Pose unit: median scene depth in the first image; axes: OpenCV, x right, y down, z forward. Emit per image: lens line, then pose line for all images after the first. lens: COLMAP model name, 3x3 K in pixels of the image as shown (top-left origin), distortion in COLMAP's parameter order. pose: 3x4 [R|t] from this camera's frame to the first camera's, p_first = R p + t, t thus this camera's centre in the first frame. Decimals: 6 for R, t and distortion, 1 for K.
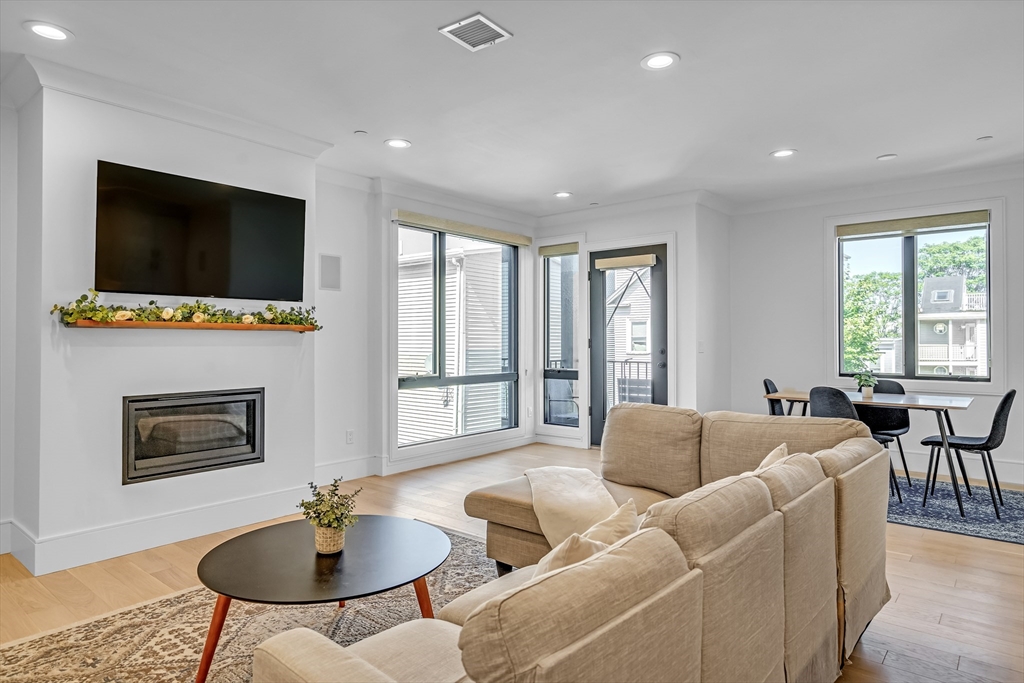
lens RADIAL K [[602.9, 0, 507.6], [0, 602.9, 327.9], [0, 0, 1]] dist [0.005901, 0.002864]
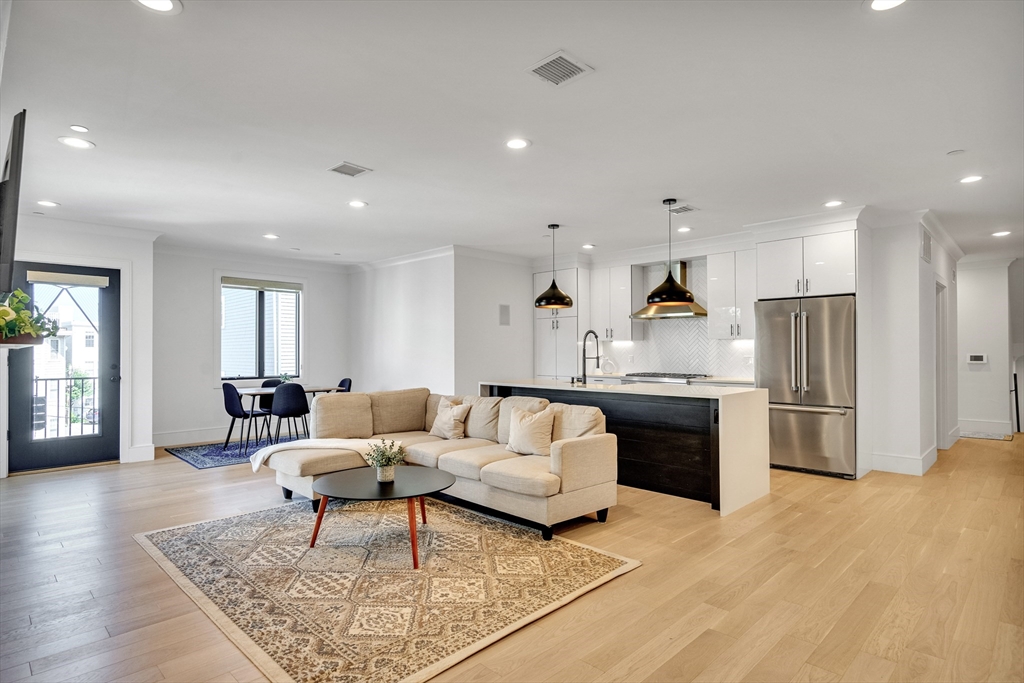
lens RADIAL K [[543.8, 0, 511.3], [0, 543.8, 347.3], [0, 0, 1]] dist [-0.000078, -0.000229]
pose [[0.072820, 0.010156, 0.997293, -0.691707], [-0.014415, 0.999854, -0.009130, 0.001970], [-0.997241, -0.013711, 0.072956, 0.210429]]
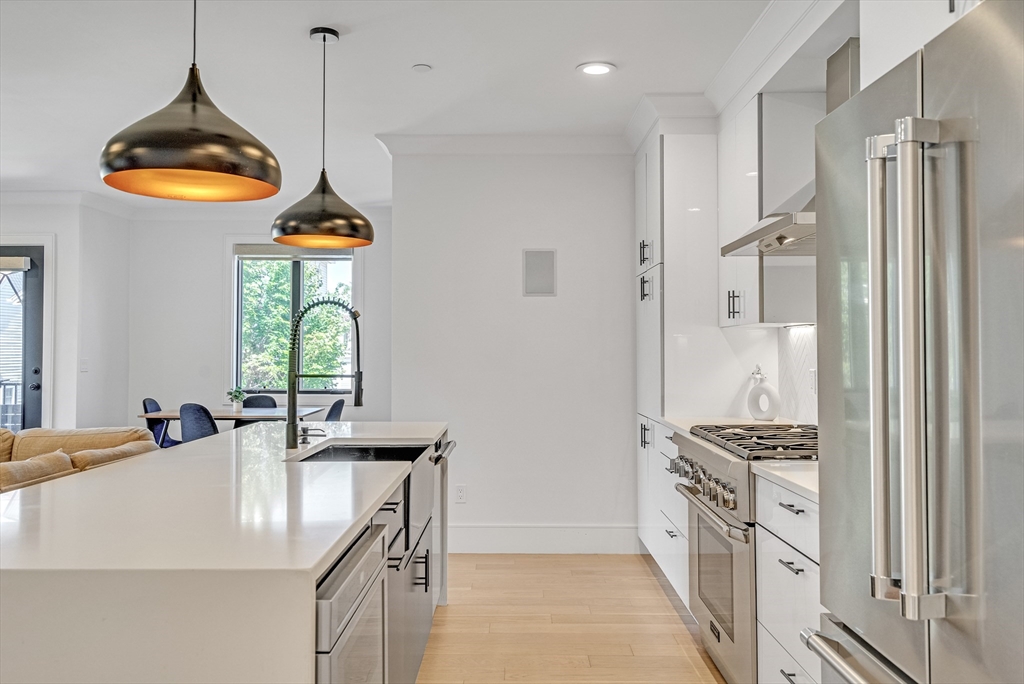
lens RADIAL K [[790.1, 0, 511.7], [0, 790.1, 336.9], [0, 0, 1]] dist [-0.003689, 0.001303]
pose [[0.766998, 0.015412, 0.641465, 0.055089], [-0.015152, 0.999868, -0.005905, -0.013431], [-0.641471, -0.005191, 0.767130, -0.304681]]
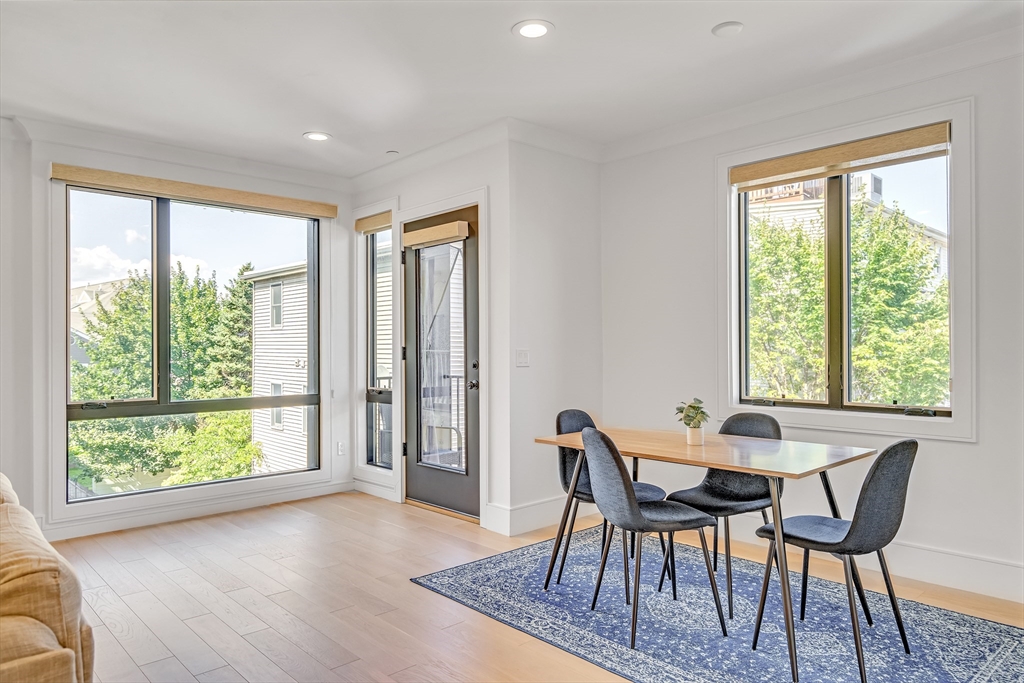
lens RADIAL K [[663.6, 0, 509.1], [0, 663.6, 341.6], [0, 0, 1]] dist [0.002218, -0.003526]
pose [[0.991306, -0.005554, -0.131460, 0.400330], [0.006568, 0.999952, 0.007285, 0.007711], [0.131413, -0.008085, 0.991295, 0.274641]]
